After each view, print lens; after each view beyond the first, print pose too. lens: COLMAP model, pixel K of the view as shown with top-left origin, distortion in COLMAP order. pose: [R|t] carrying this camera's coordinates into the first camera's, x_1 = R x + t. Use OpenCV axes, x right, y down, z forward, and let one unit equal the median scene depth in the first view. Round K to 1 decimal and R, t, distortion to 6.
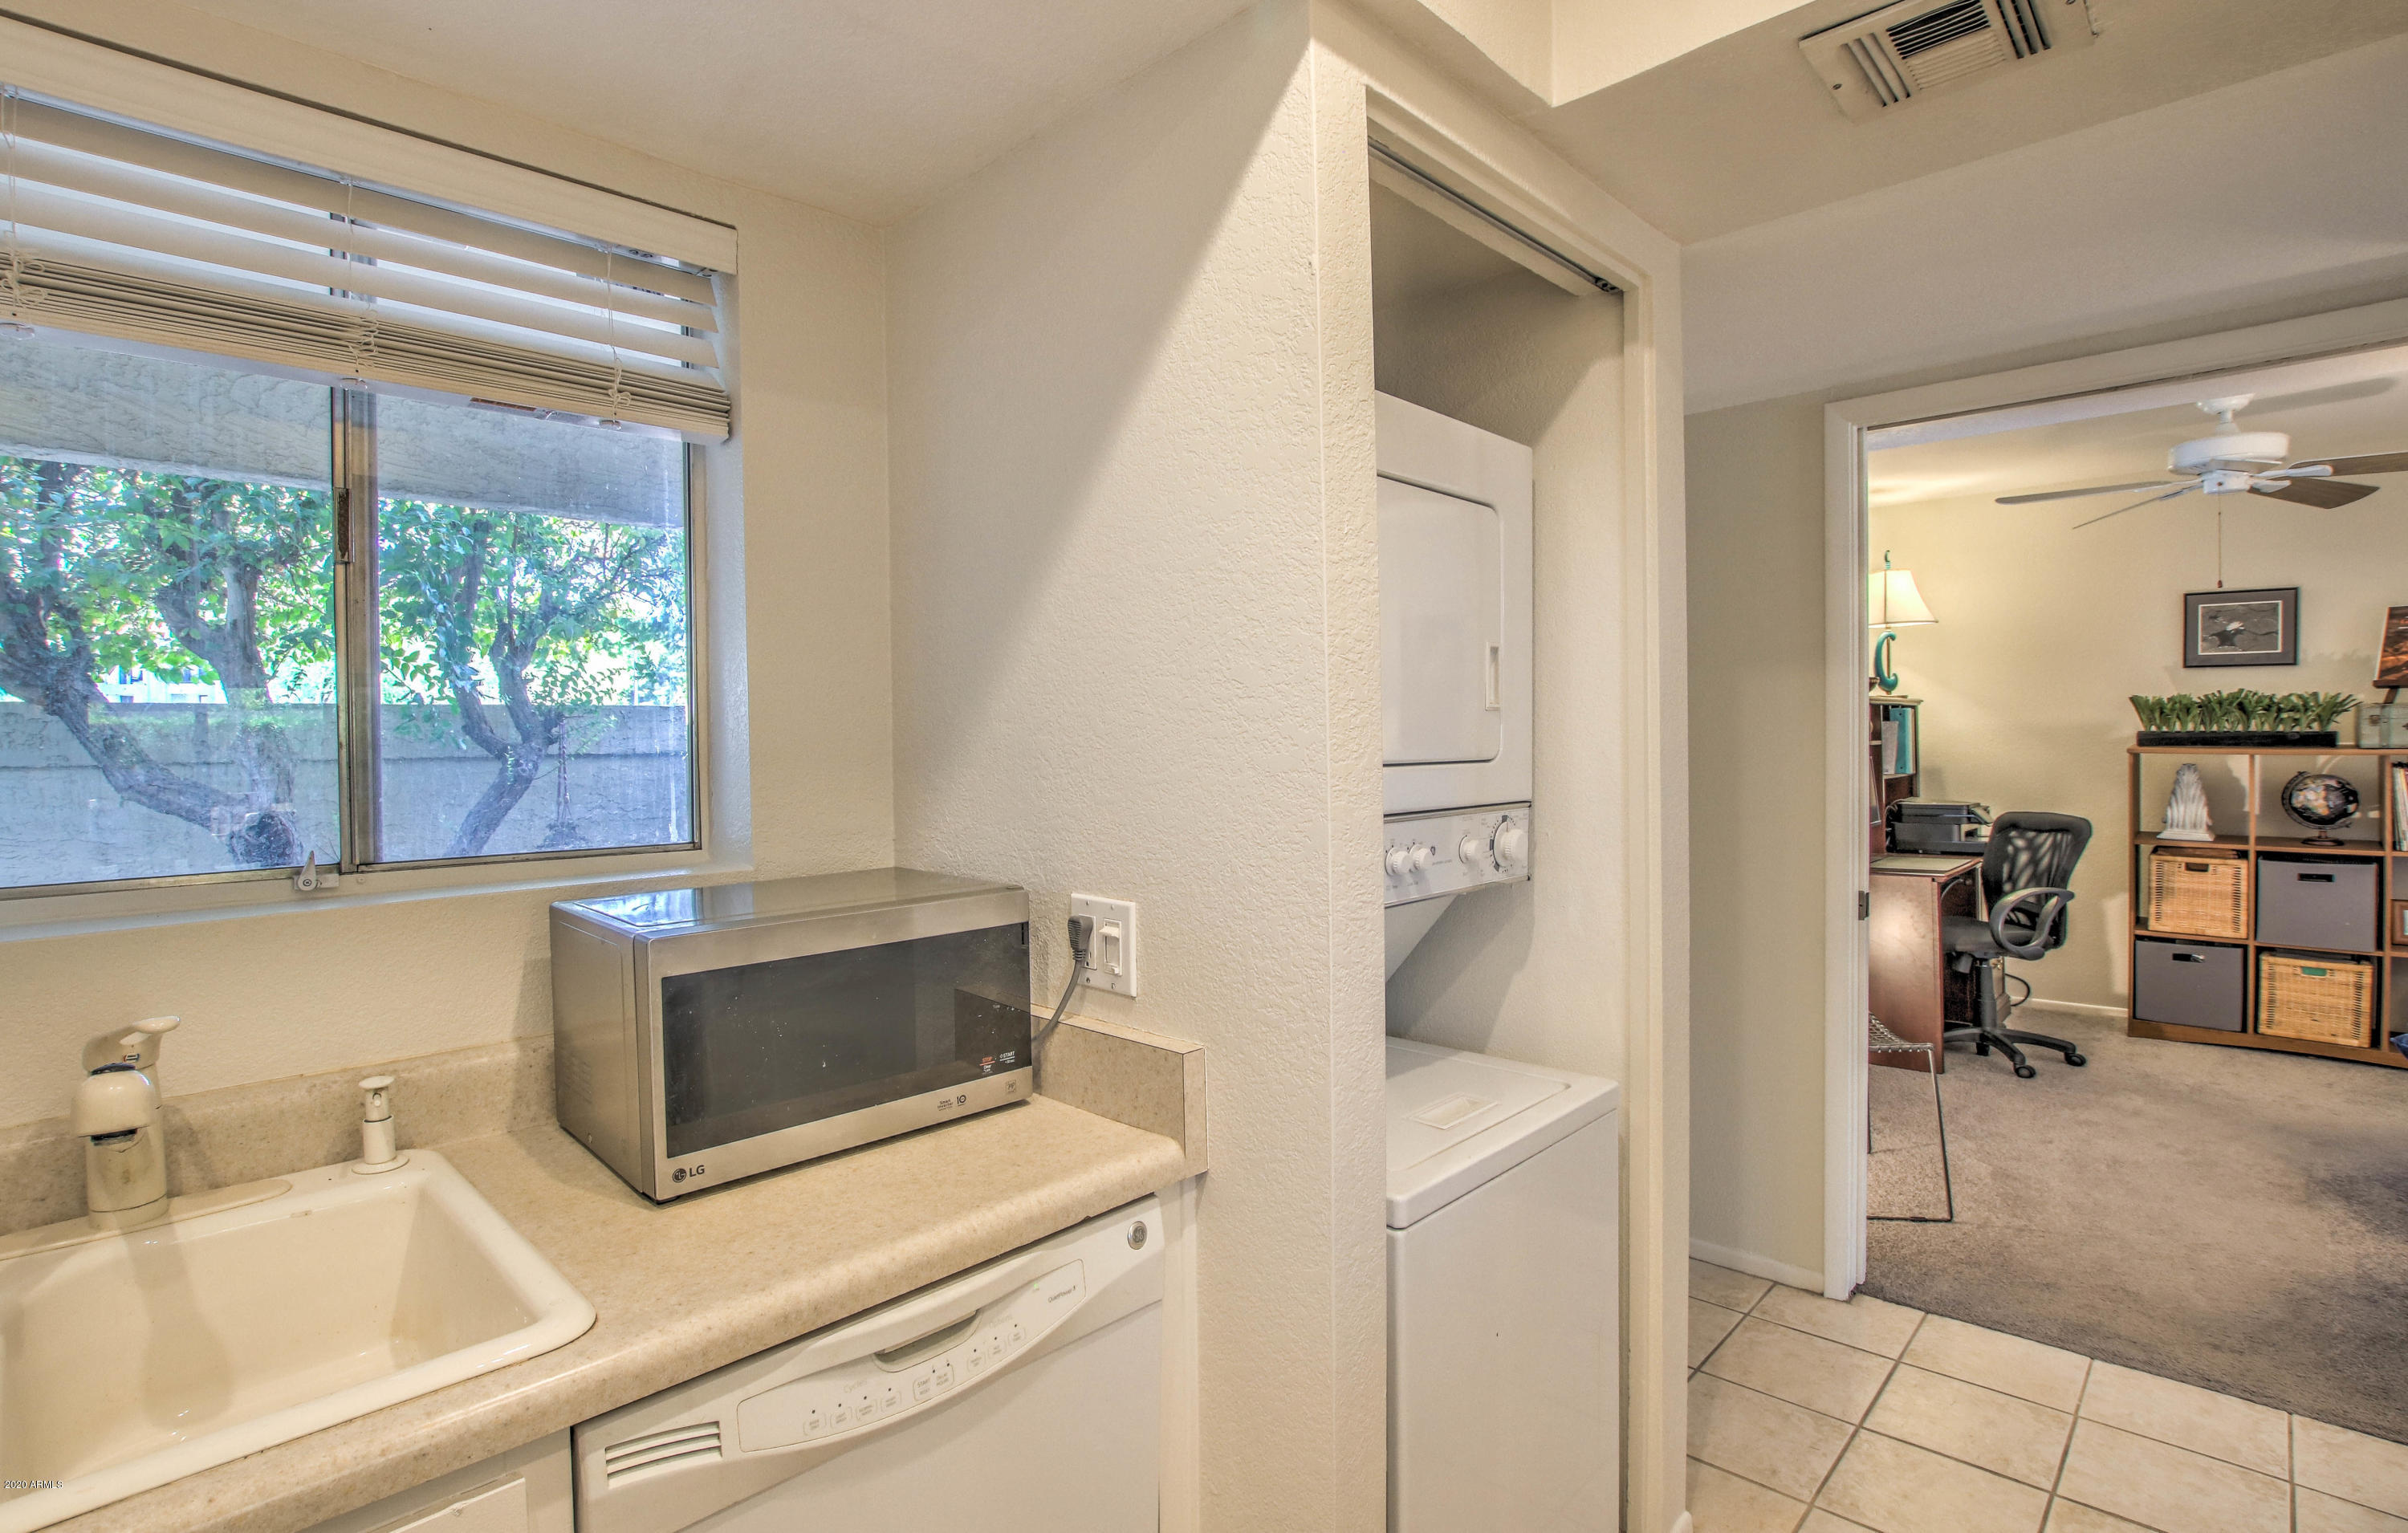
lens RADIAL K [[1147.1, 0, 1150.9], [0, 1147.1, 768.2], [0, 0, 1]] dist [-0.045777, 0.009502]
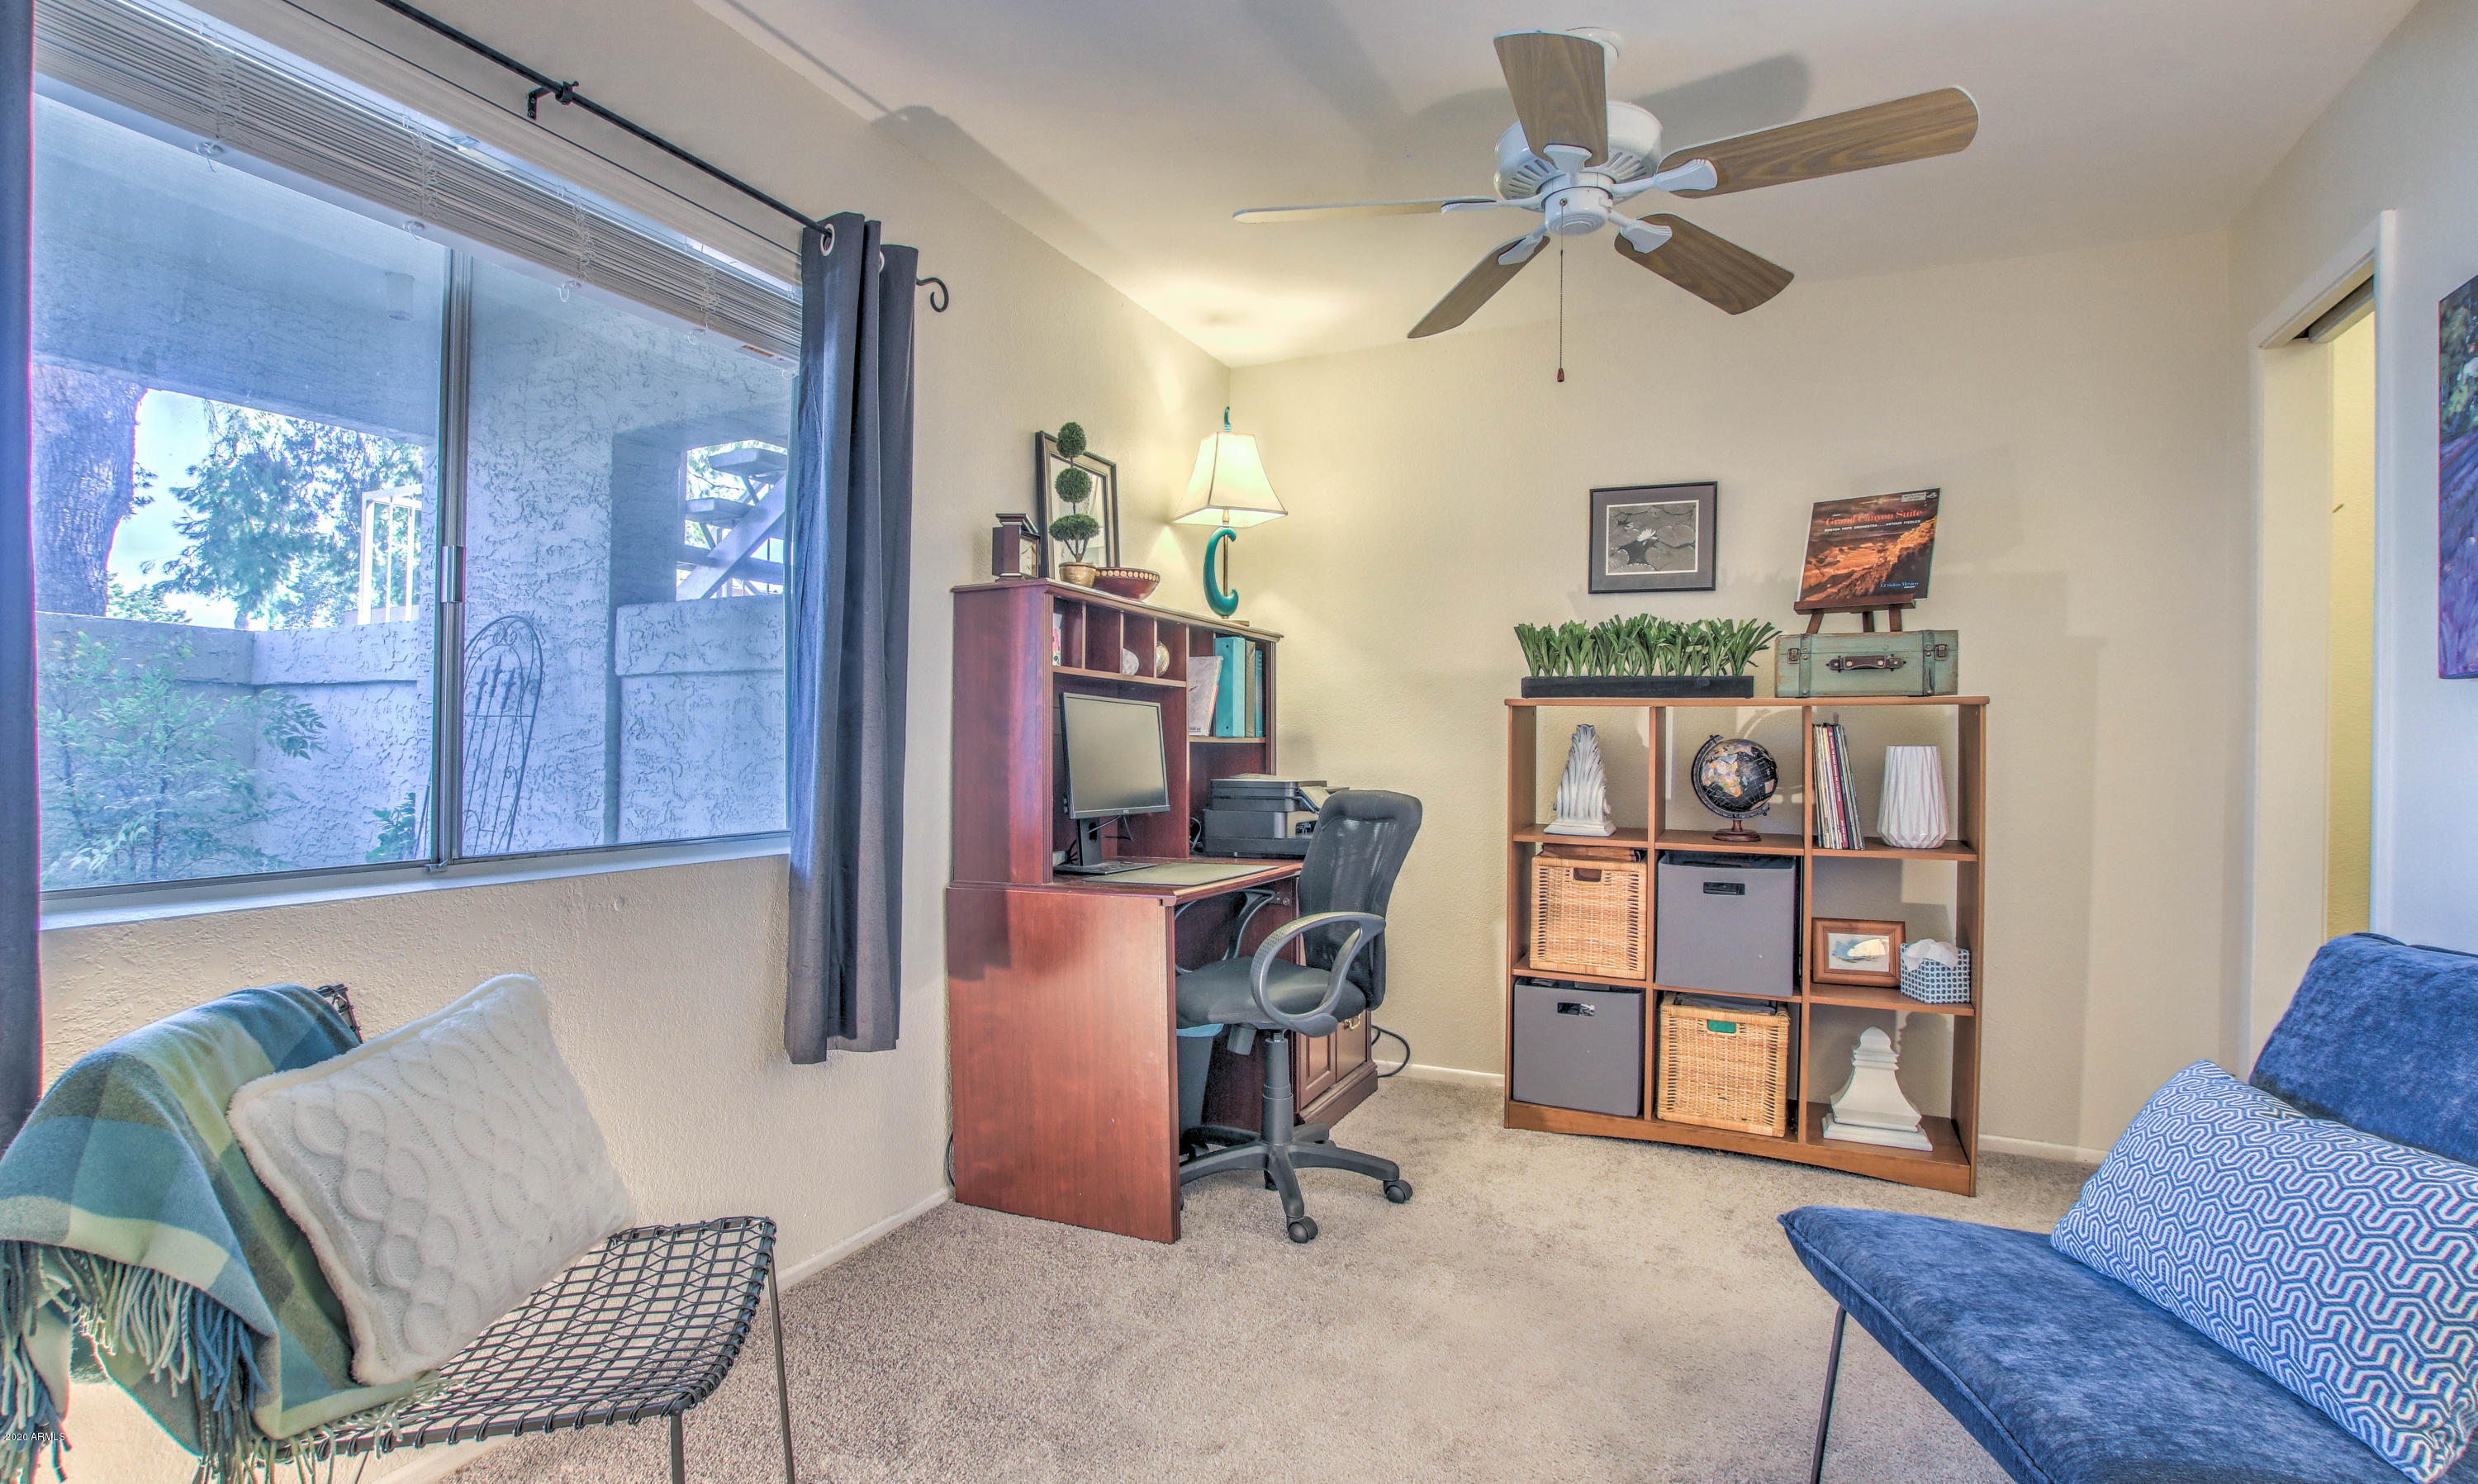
lens RADIAL K [[1154.8, 0, 1235.5], [0, 1154.8, 767.2], [0, 0, 1]] dist [-0.027048, 0.005365]
pose [[0.939145, 0.018618, 0.343015, 0.507765], [-0.014701, 0.999794, -0.014016, 0.037332], [-0.343205, 0.008120, 0.939225, 0.419478]]
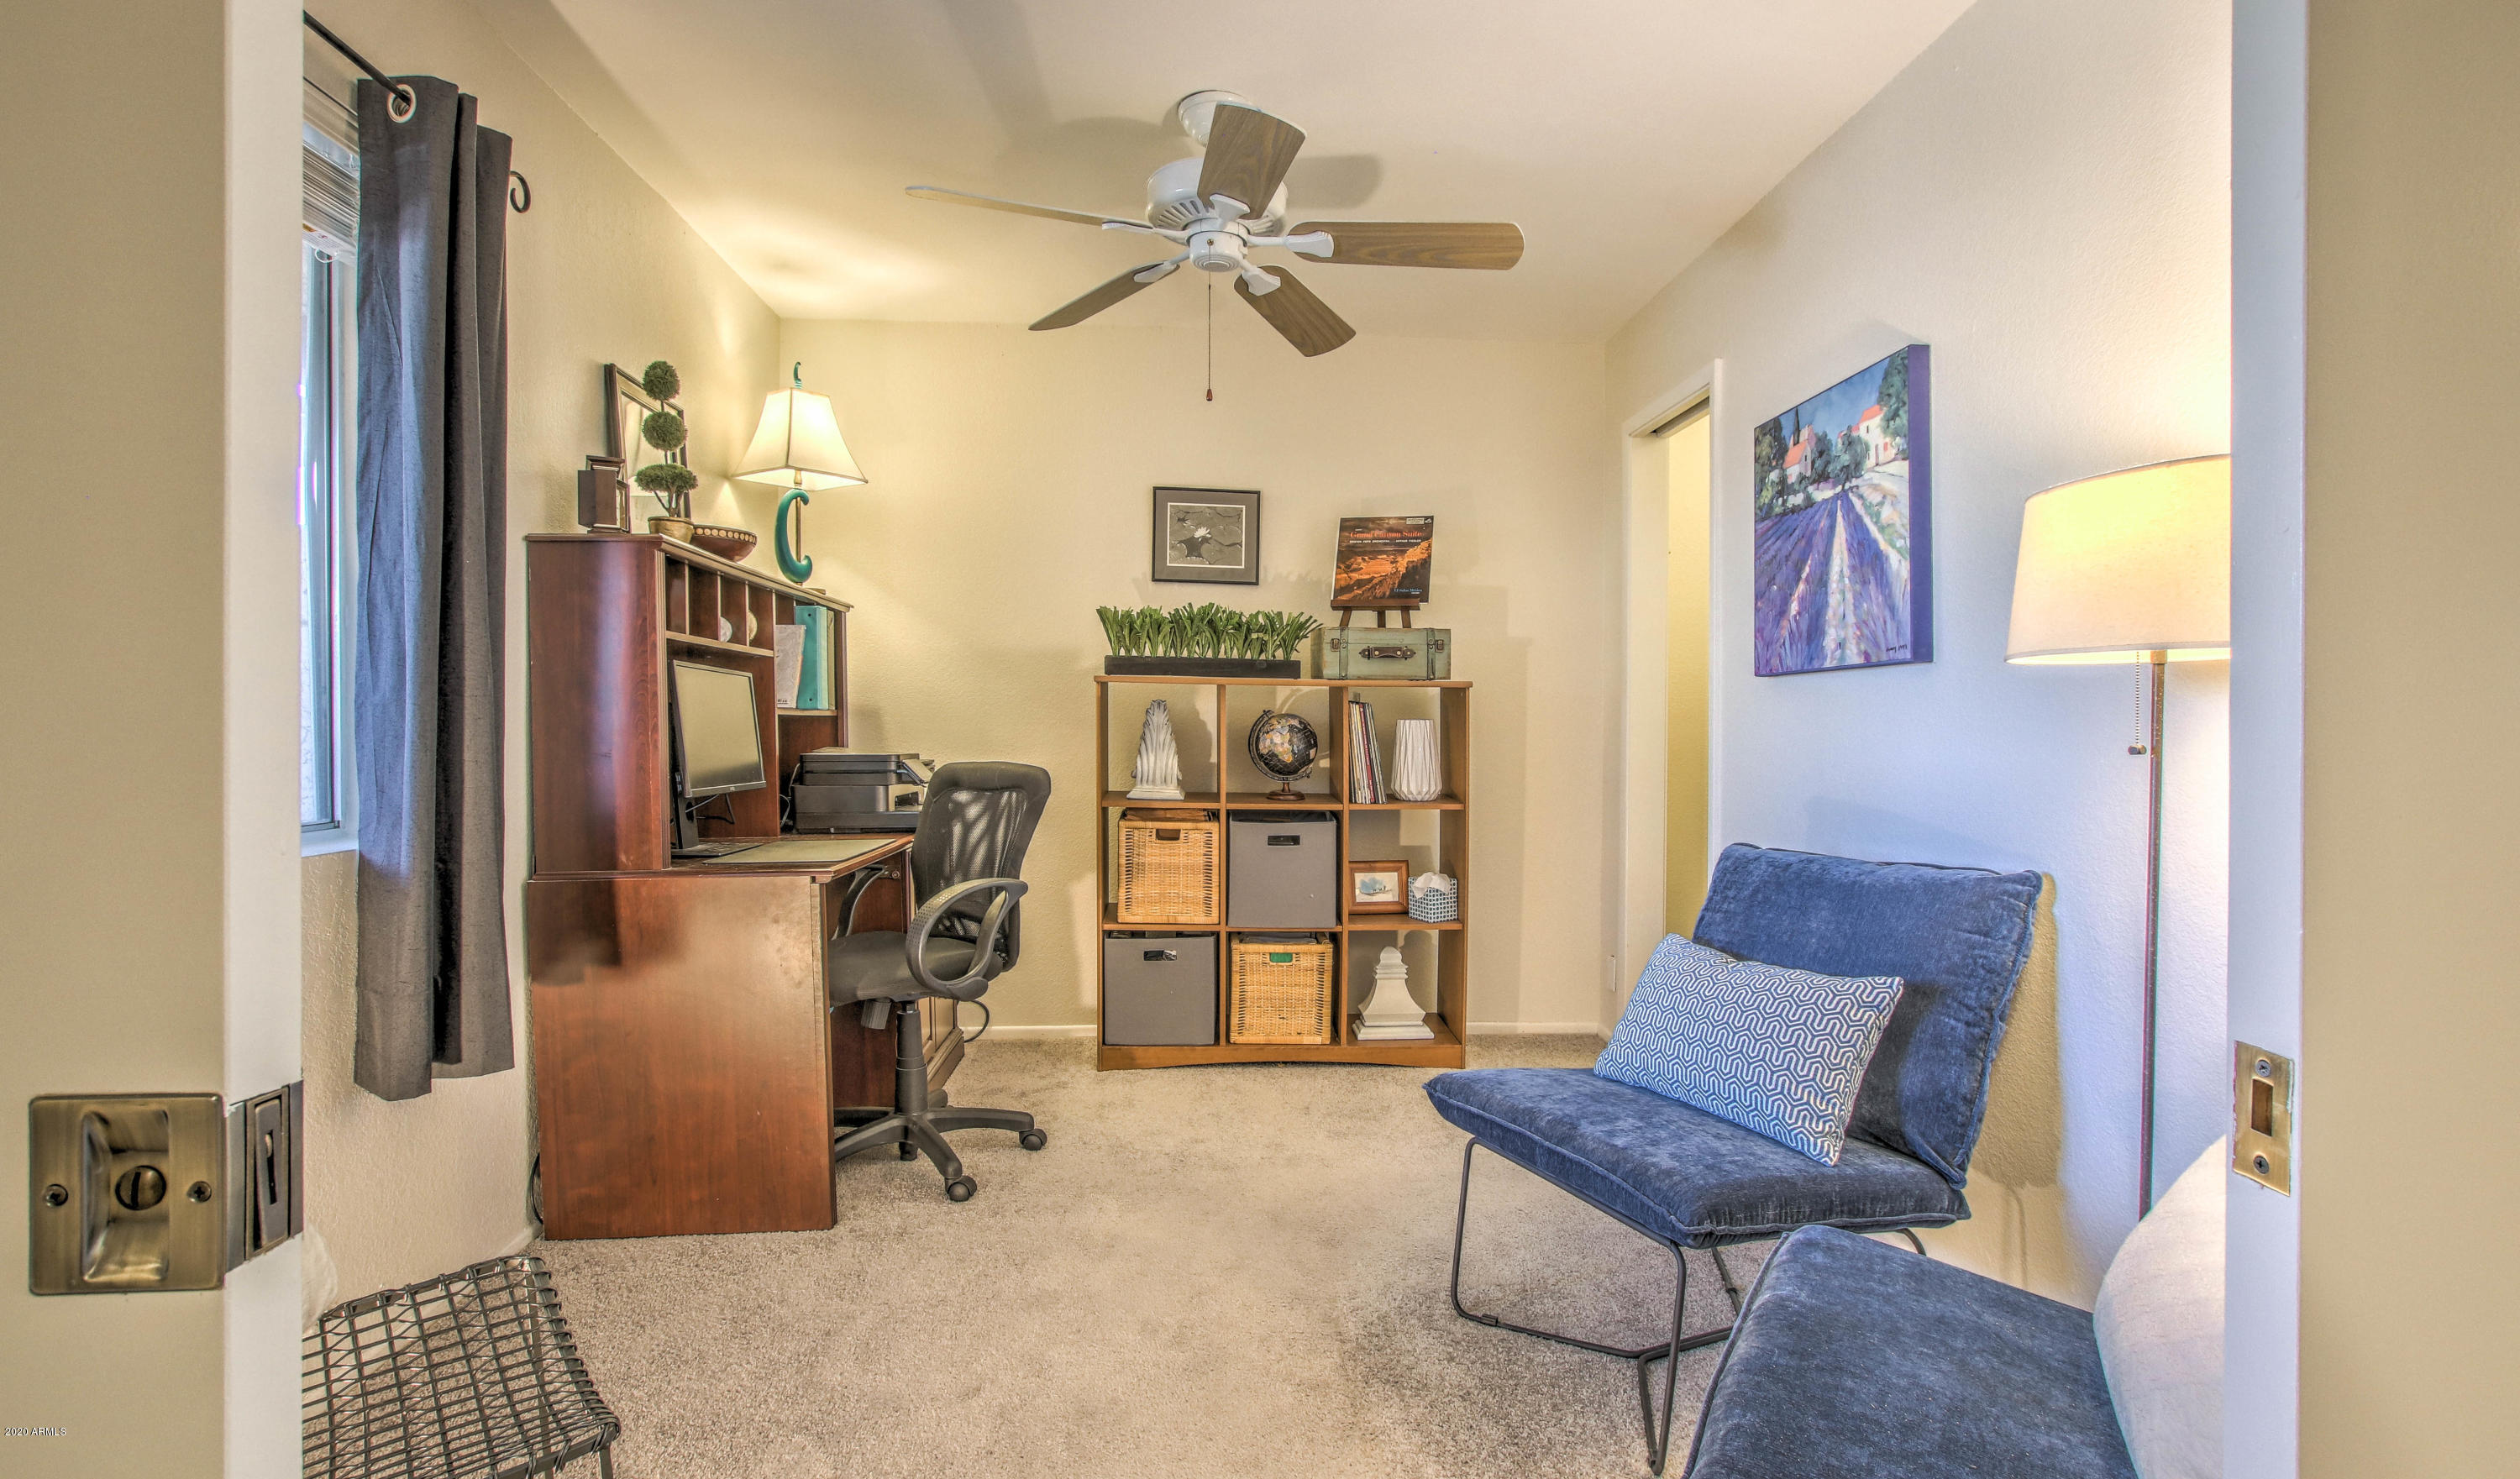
lens RADIAL K [[1153.6, 0, 1261.5], [0, 1153.6, 756.0], [0, 0, 1]] dist [-0.016231, 0.012140]
pose [[0.651342, 0.002242, 0.758781, 0.393619], [0.000898, 0.999993, -0.003725, 0.039349], [-0.758784, 0.003108, 0.651335, 0.445780]]
